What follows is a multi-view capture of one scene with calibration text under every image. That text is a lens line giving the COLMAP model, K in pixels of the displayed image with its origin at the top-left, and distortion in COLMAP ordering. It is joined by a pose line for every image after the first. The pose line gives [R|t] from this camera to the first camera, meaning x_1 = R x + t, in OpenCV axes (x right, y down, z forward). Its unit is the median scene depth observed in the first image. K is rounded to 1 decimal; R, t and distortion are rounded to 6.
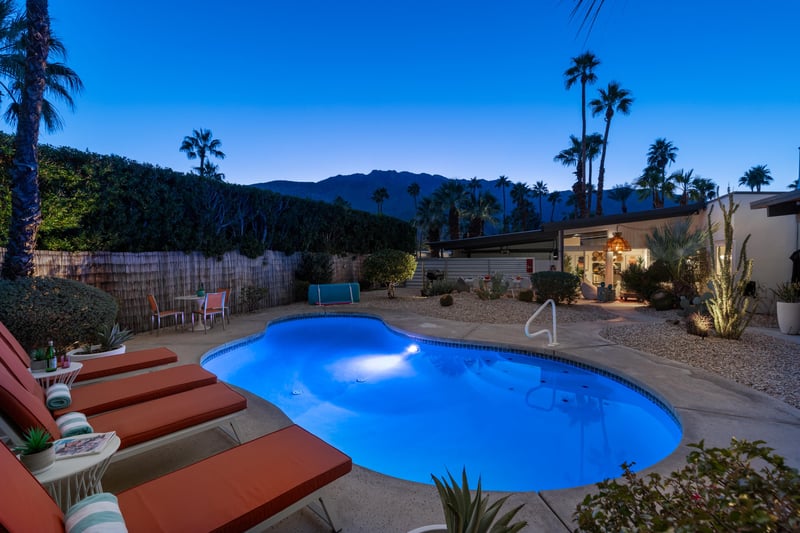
lens RADIAL K [[354.9, 0, 399.9], [0, 354.9, 270.1], [0, 0, 1]] dist [0.002113, 0.000120]
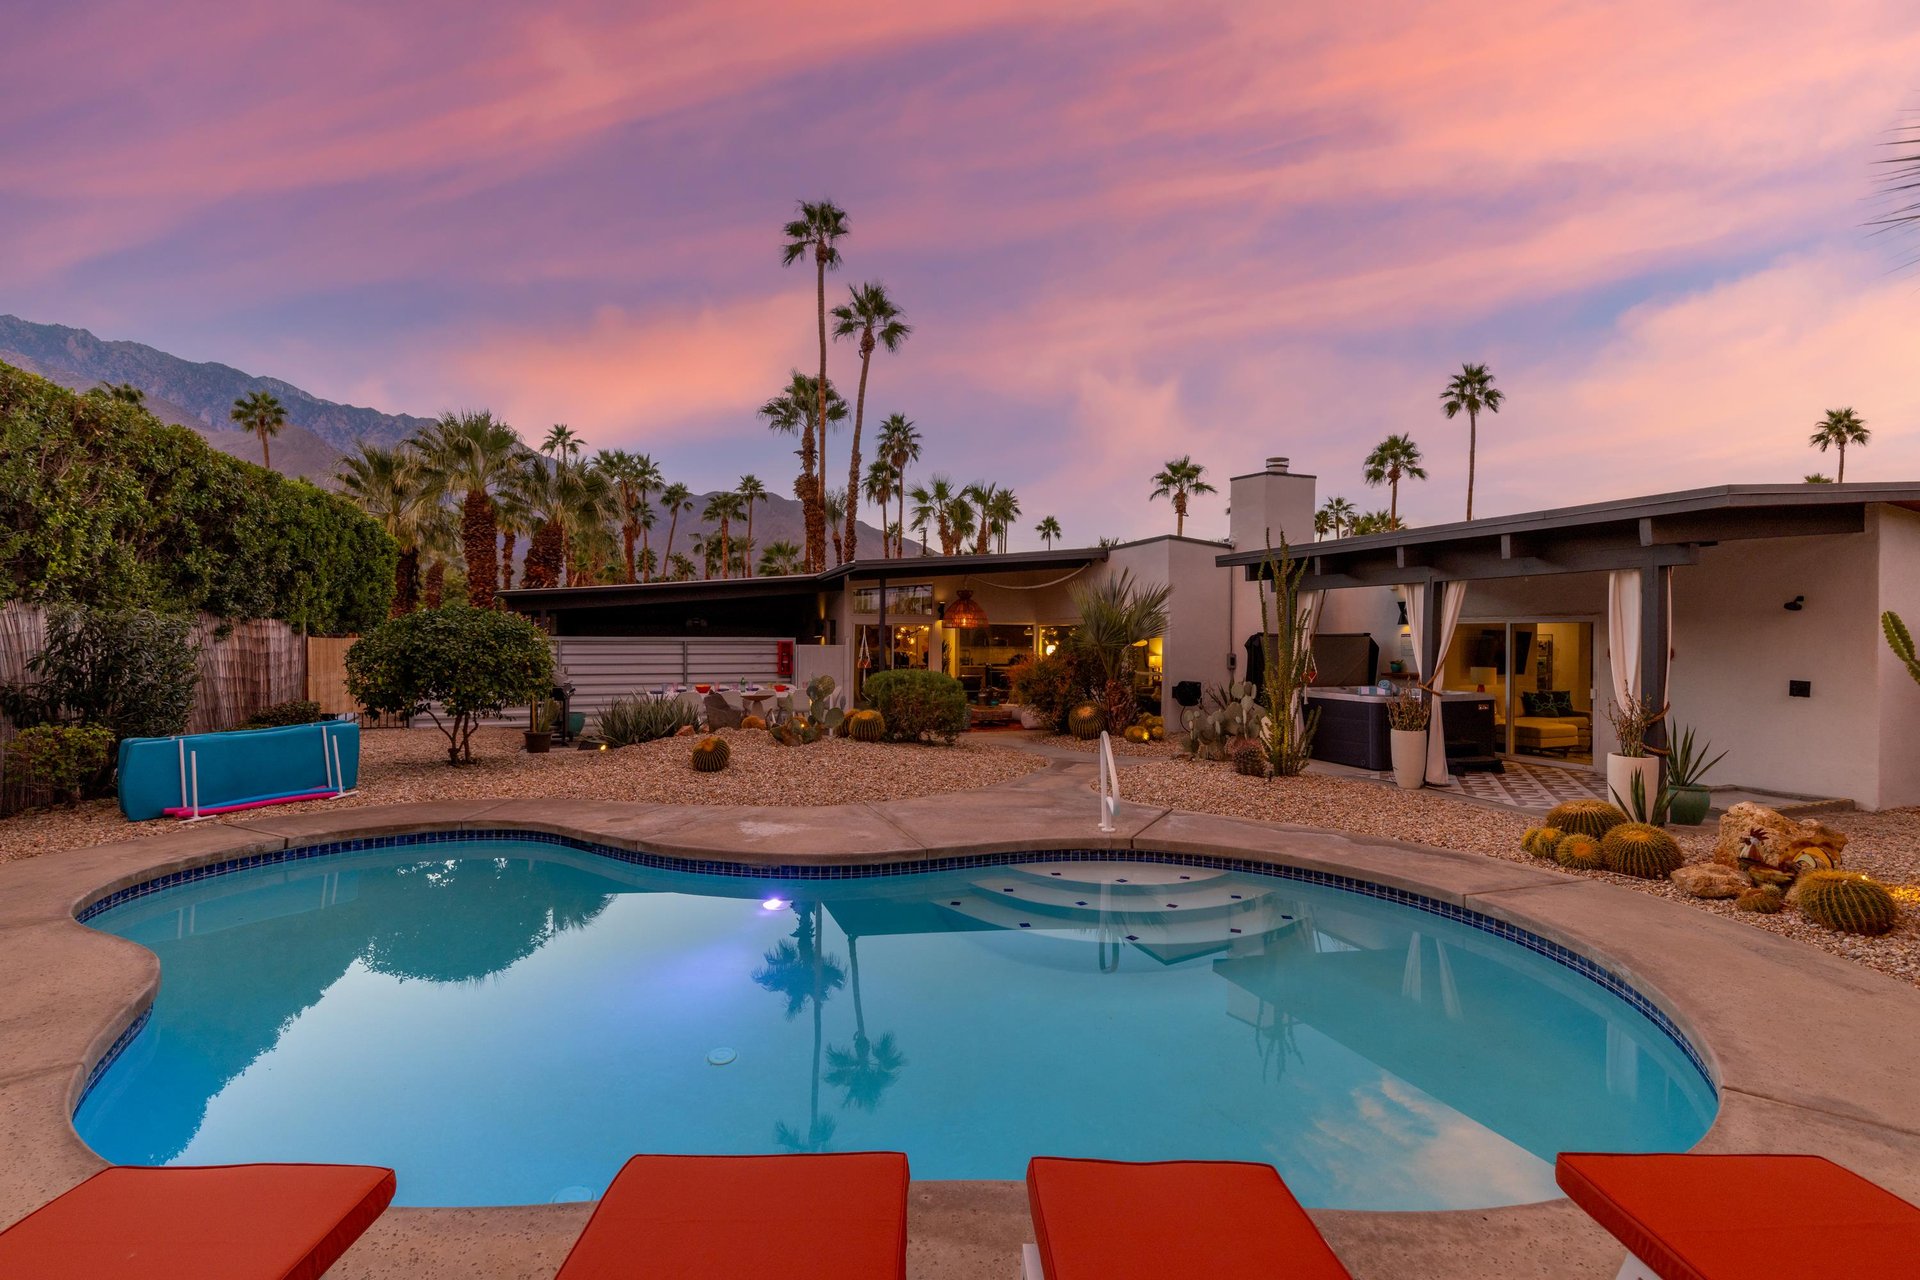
lens RADIAL K [[851.9, 0, 969.7], [0, 851.9, 645.9], [0, 0, 1]] dist [0.002113, 0.000120]
pose [[0.708153, 0.005462, 0.706037, -0.296817], [0.011742, 0.999741, -0.019512, -0.006319], [-0.705961, 0.022108, 0.707906, 0.194630]]
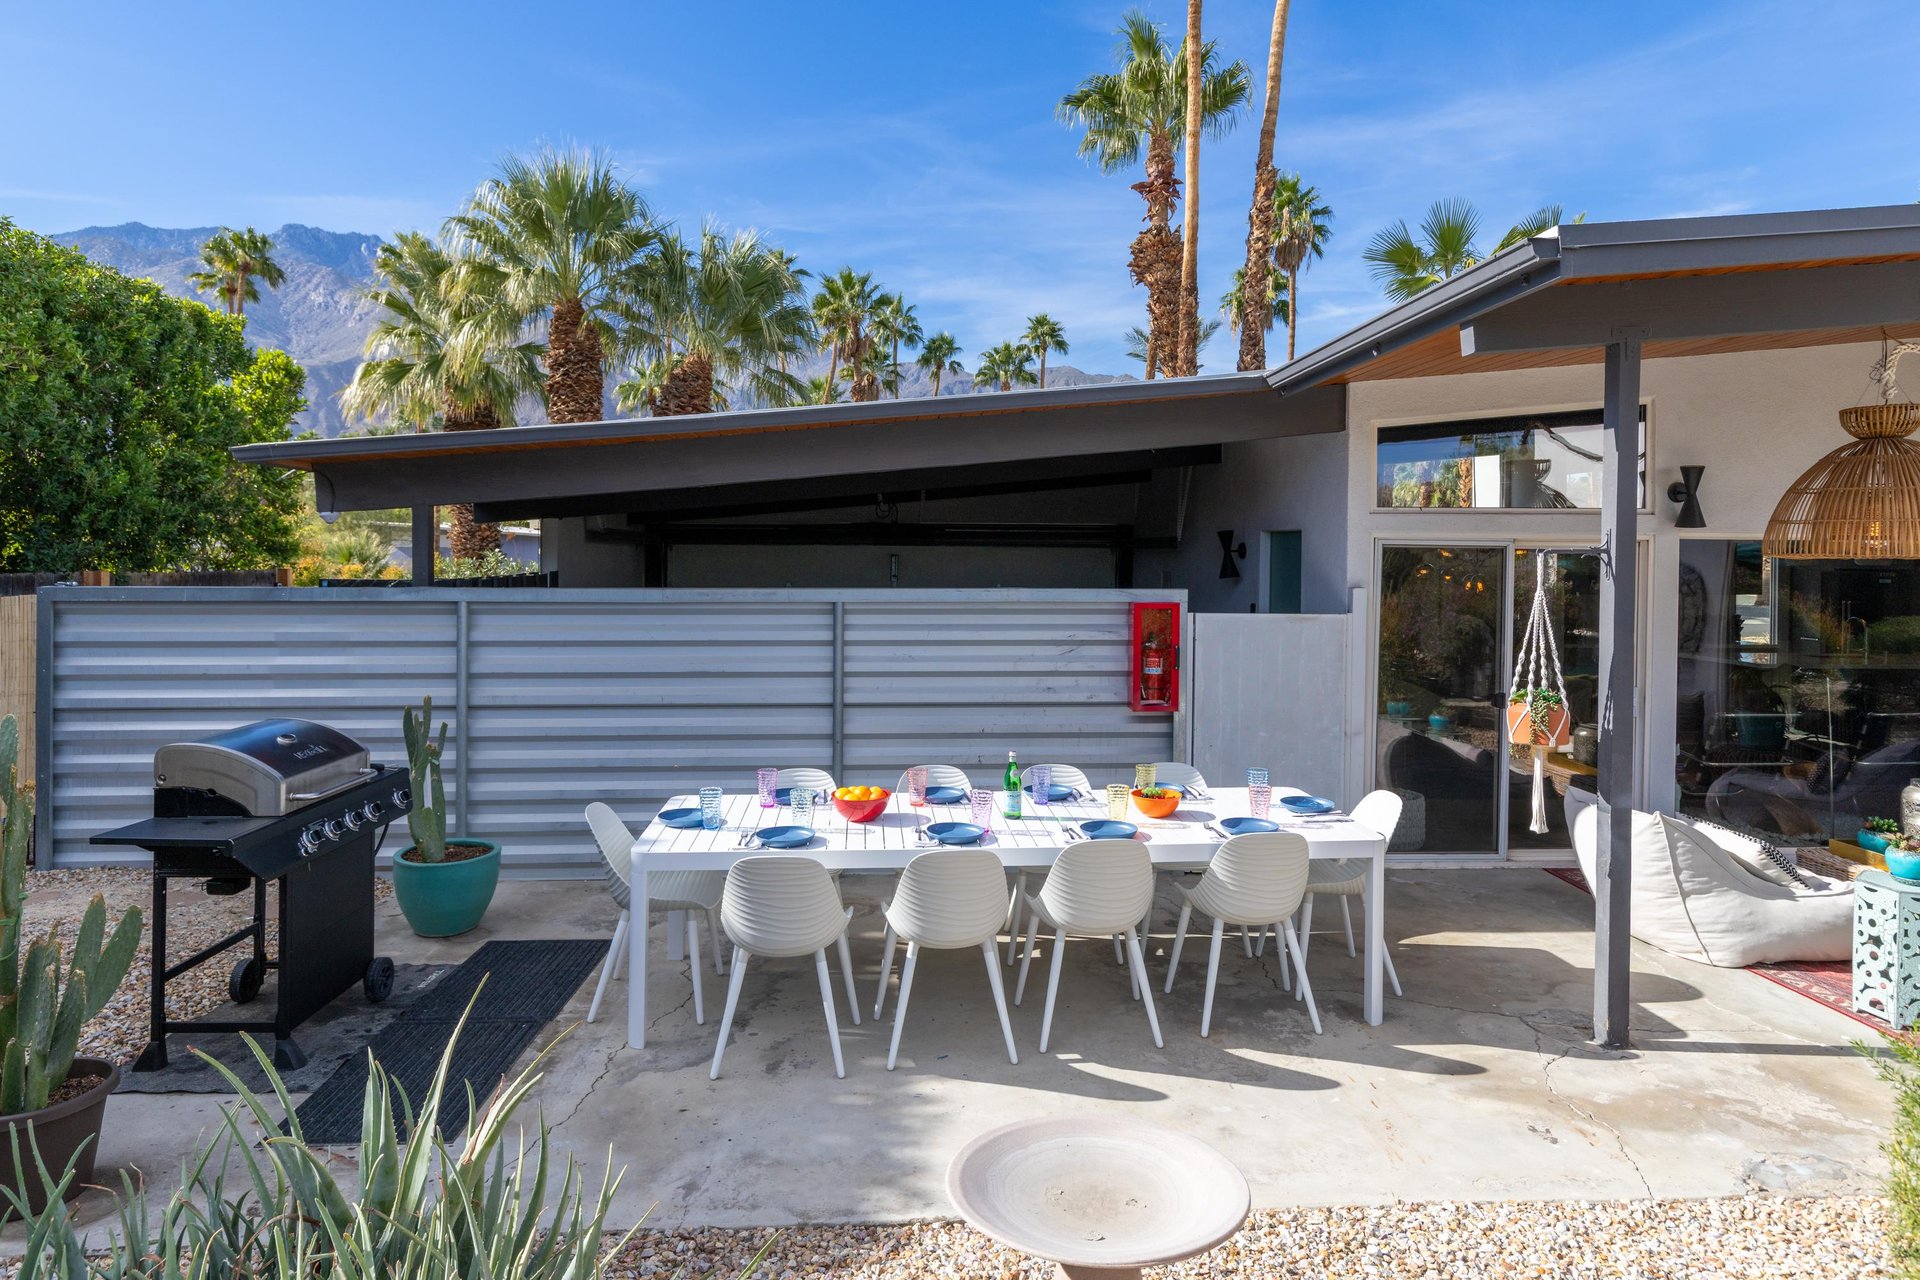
lens RADIAL K [[1145.7, 0, 950.9], [0, 1145.7, 562.1], [0, 0, 1]] dist [0.024130, 0.000076]
pose [[0.899269, 0.009391, 0.437295, 0.183361], [0.001677, 0.999688, -0.024916, -0.055091], [-0.437393, 0.023139, 0.898973, 1.009600]]
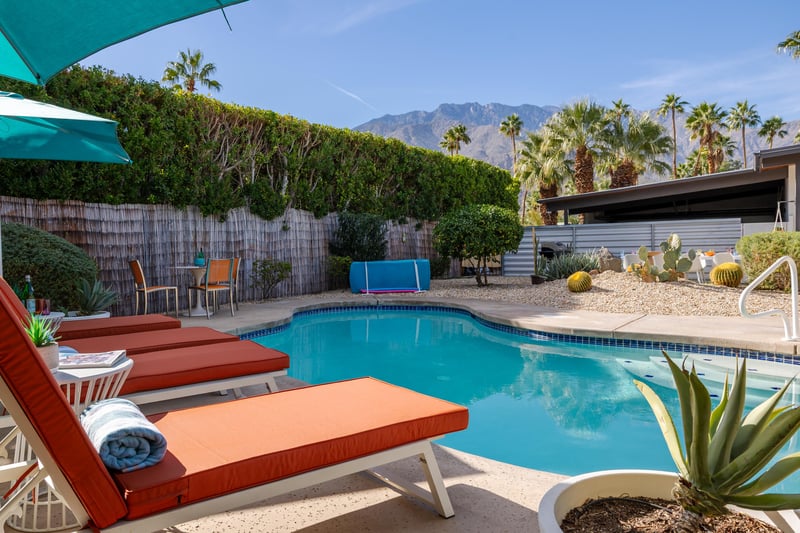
lens RADIAL K [[573.7, 0, 368.8], [0, 573.7, 266.3], [0, 0, 1]] dist [-0.005605, 0.005083]
pose [[0.979561, -0.003765, -0.201111, -0.019788], [0.003768, 0.999993, -0.000366, 0.056931], [0.201111, -0.000399, 0.979568, -0.001905]]
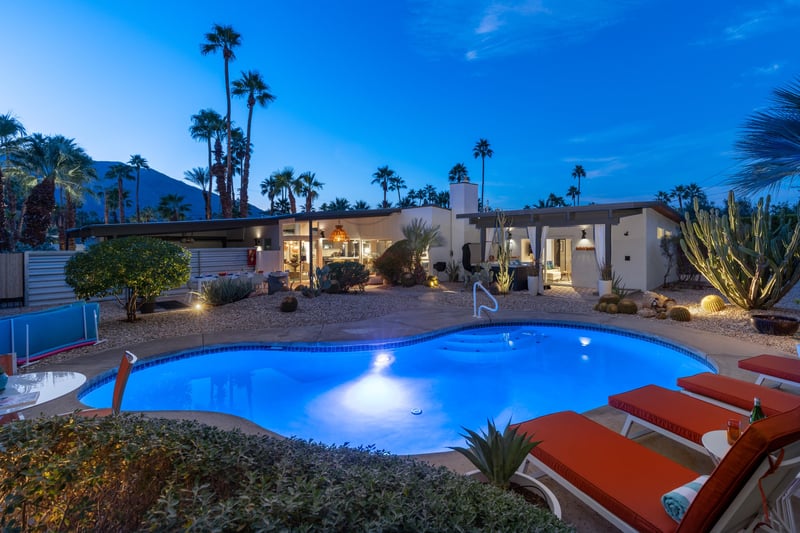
lens RADIAL K [[380.0, 0, 436.4], [0, 380.0, 248.4], [0, 0, 1]] dist [0.002265, -0.000188]
pose [[0.325000, -0.011212, 0.945648, -0.561668], [0.034789, 0.999395, -0.000107, -0.027509], [-0.945074, 0.032933, 0.325193, 0.411531]]
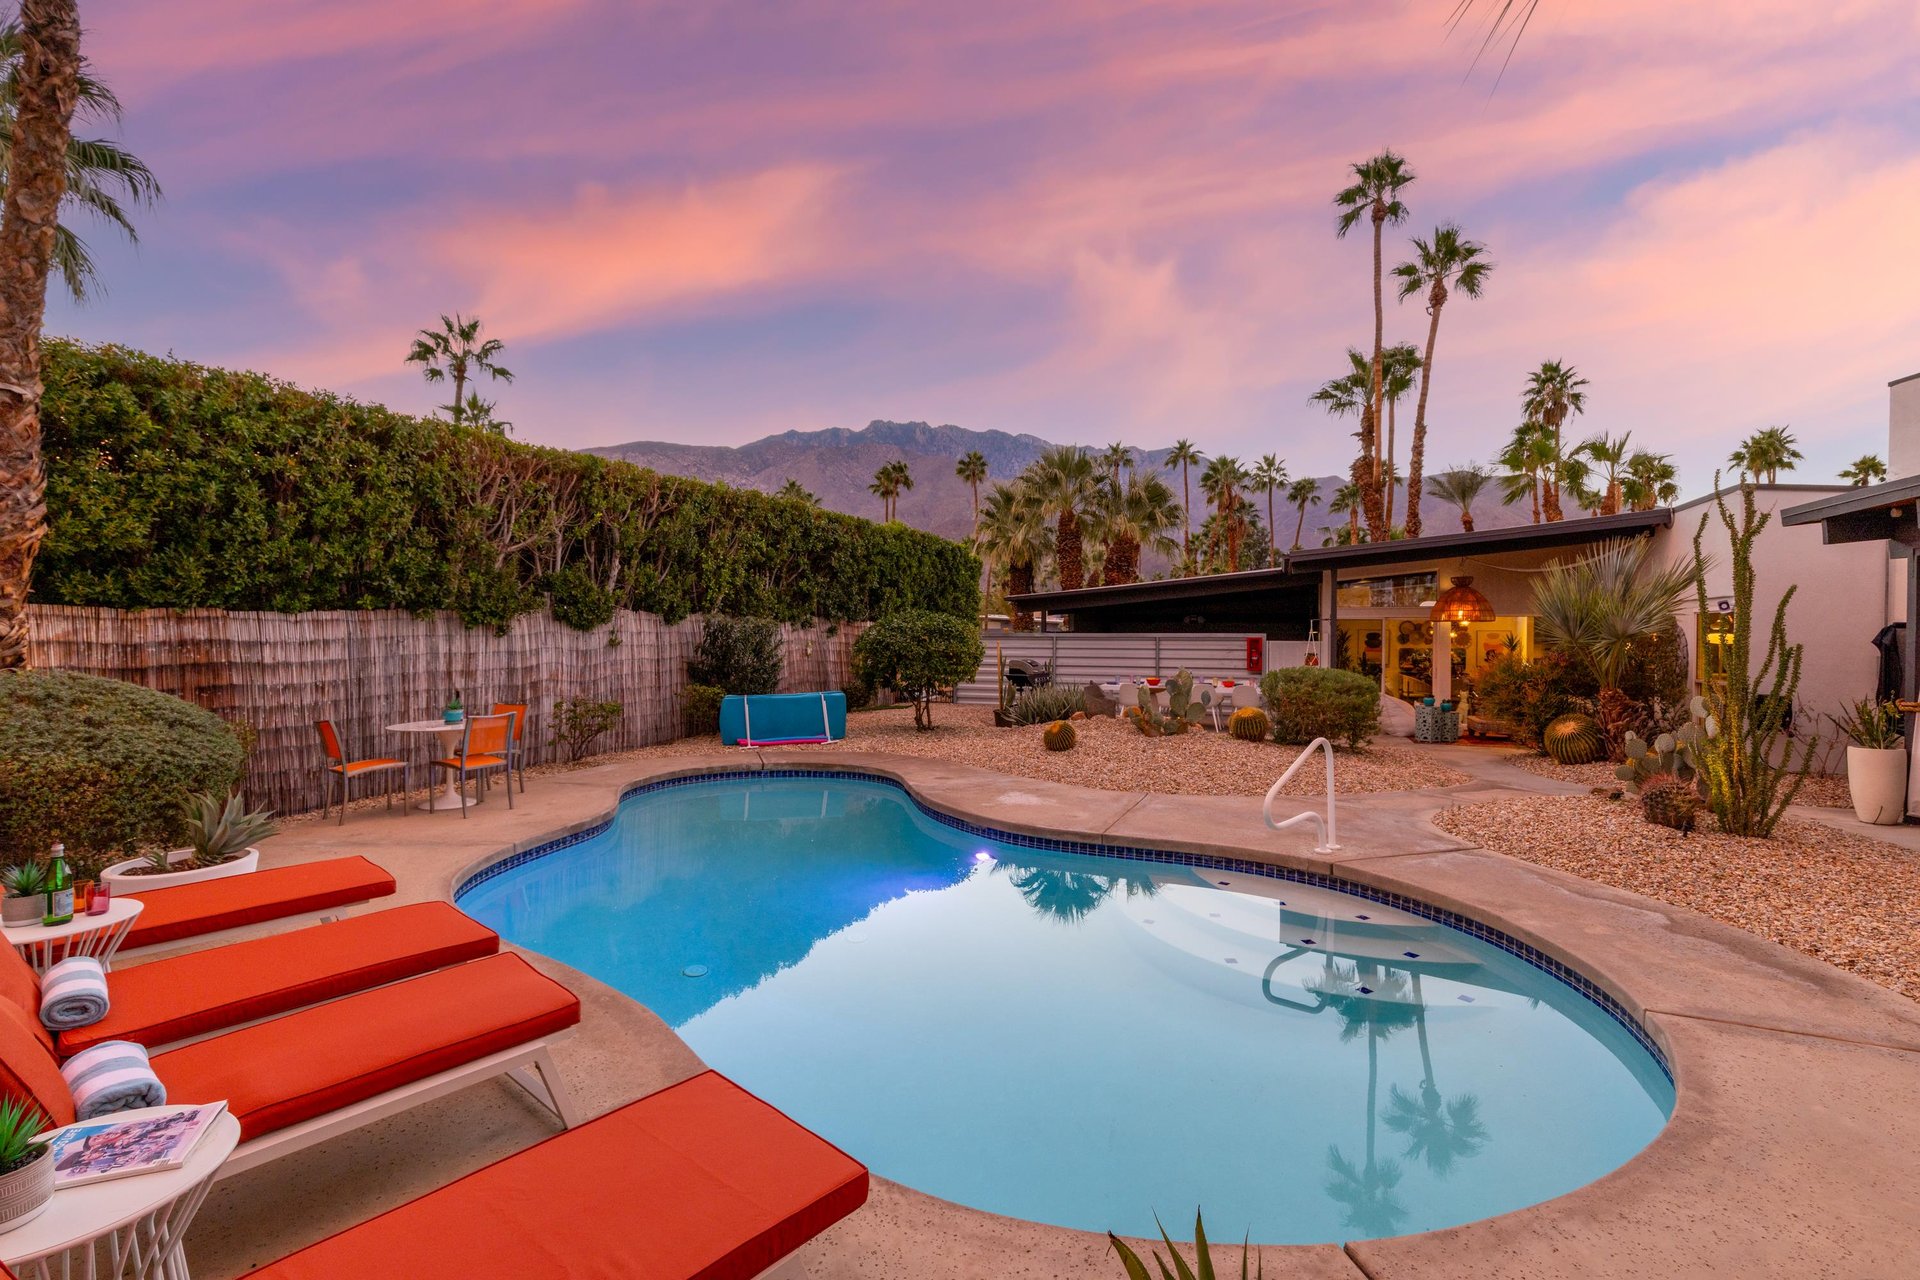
lens RADIAL K [[851.9, 0, 960.8], [0, 851.9, 645.4], [0, 0, 1]] dist [0.002113, 0.000120]
pose [[0.999512, 0.009722, 0.029671, -0.013302], [-0.009186, 0.999793, -0.018147, -0.001585], [-0.029841, 0.017865, 0.999395, 0.015808]]
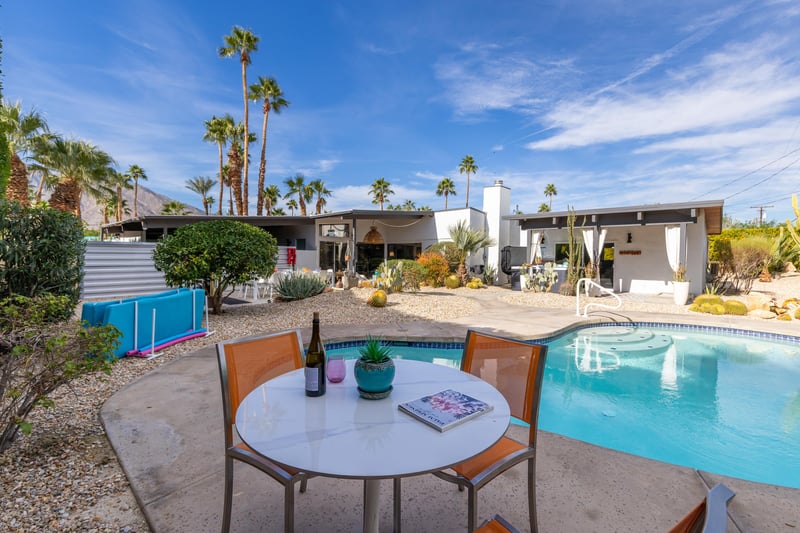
lens RADIAL K [[354.9, 0, 407.2], [0, 354.9, 266.0], [0, 0, 1]] dist [0.002113, 0.000120]
pose [[0.317303, -0.016051, 0.948188, -0.544594], [0.017849, 0.999781, 0.010951, 0.009577], [-0.948156, 0.013450, 0.317520, 0.709858]]
